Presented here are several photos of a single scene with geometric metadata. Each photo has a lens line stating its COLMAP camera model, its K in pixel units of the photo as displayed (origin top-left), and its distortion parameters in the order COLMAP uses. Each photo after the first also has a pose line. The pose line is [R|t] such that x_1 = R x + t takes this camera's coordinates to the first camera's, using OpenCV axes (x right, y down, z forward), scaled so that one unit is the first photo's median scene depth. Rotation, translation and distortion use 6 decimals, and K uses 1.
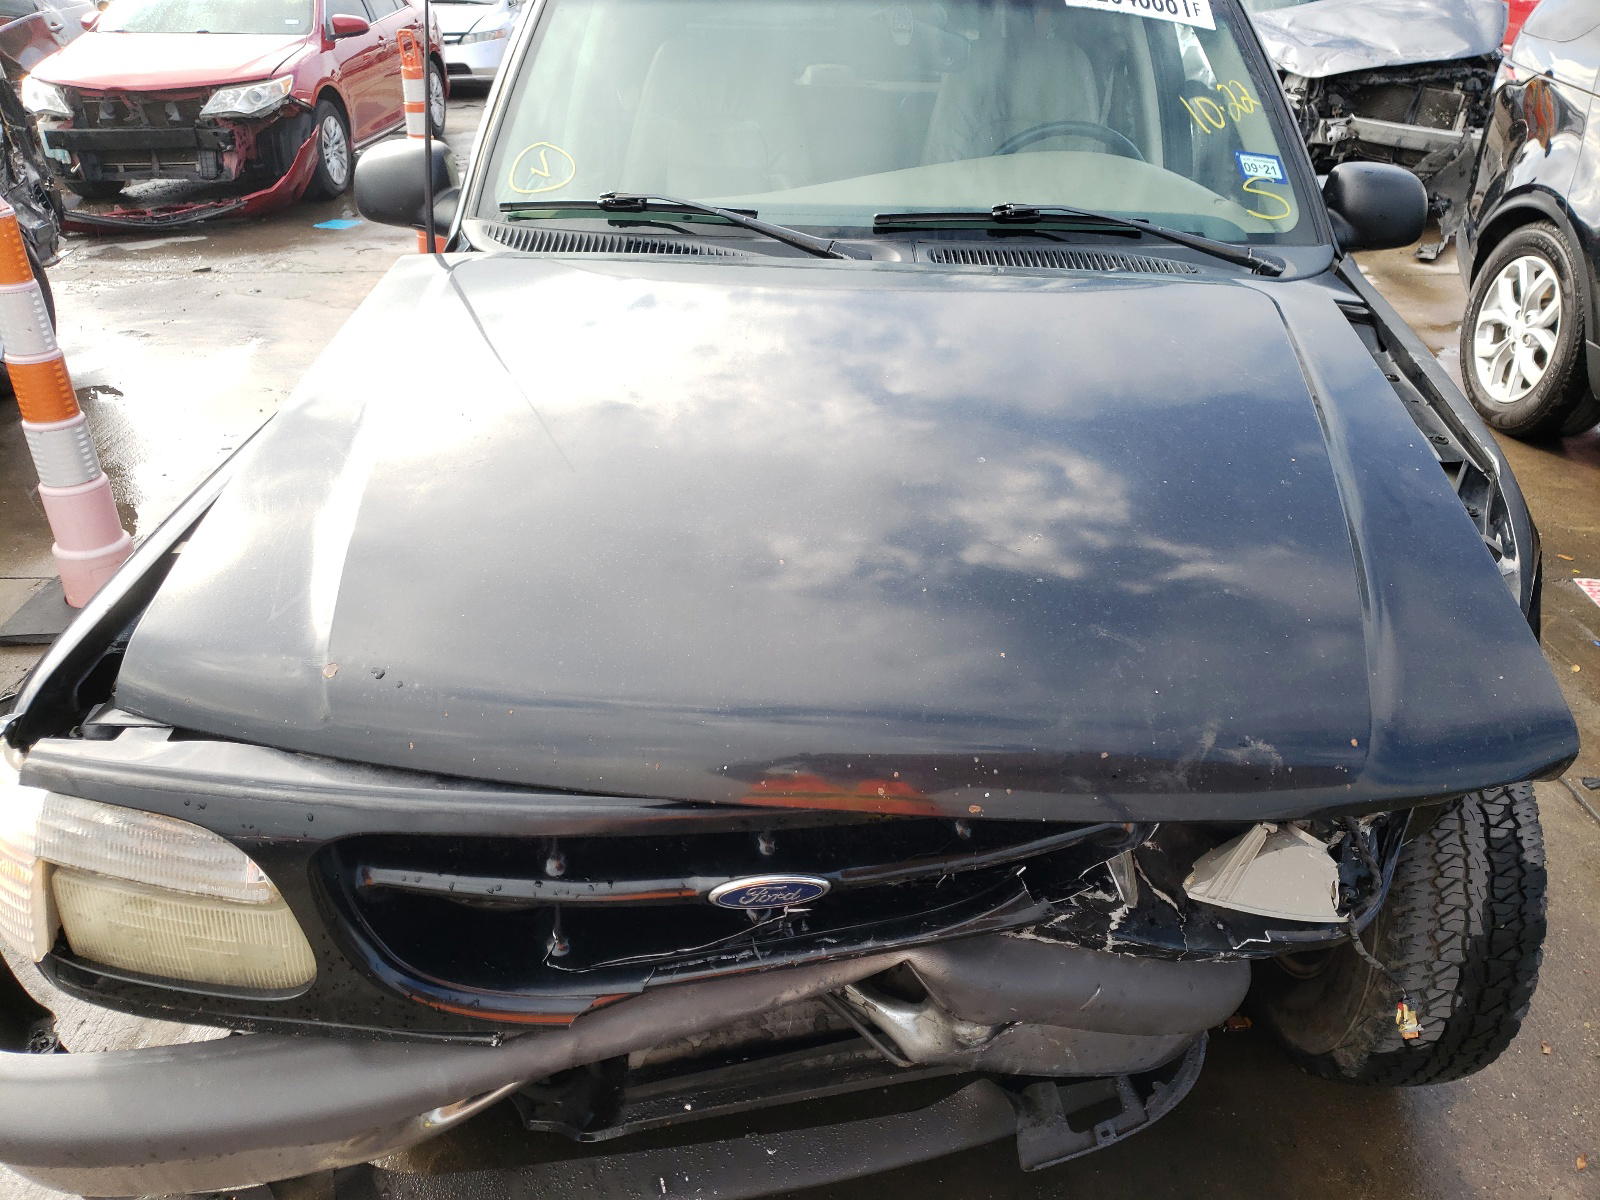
lens RADIAL K [[1239.3, 0, 777.4], [0, 1239.3, 599.8], [0, 0, 1]] dist [-0.043196, 0.092769]
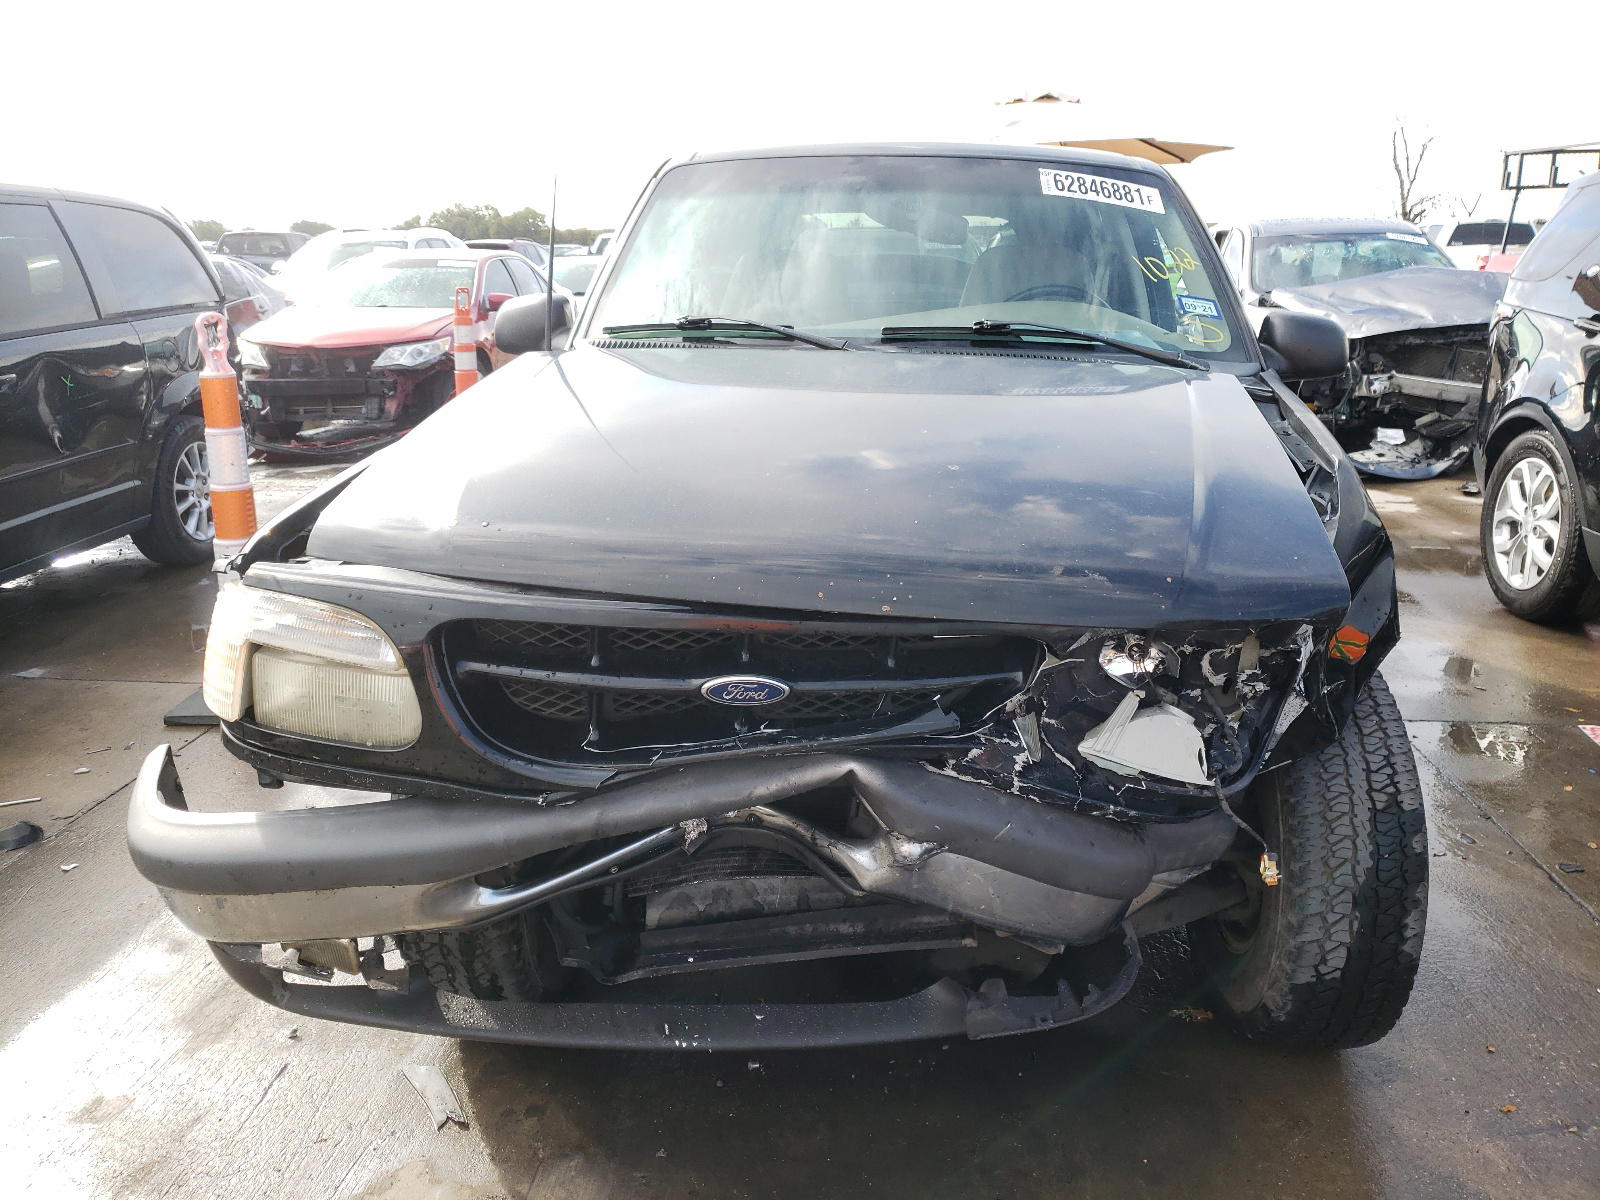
lens RADIAL K [[1238.3, 0, 760.0], [0, 1238.3, 601.9], [0, 0, 1]] dist [0.009868, 0.010186]
pose [[0.994729, 0.025291, -0.099366, 0.085641], [-0.047404, 0.972748, -0.226967, 0.267545], [0.090918, 0.230481, 0.968820, -0.211574]]
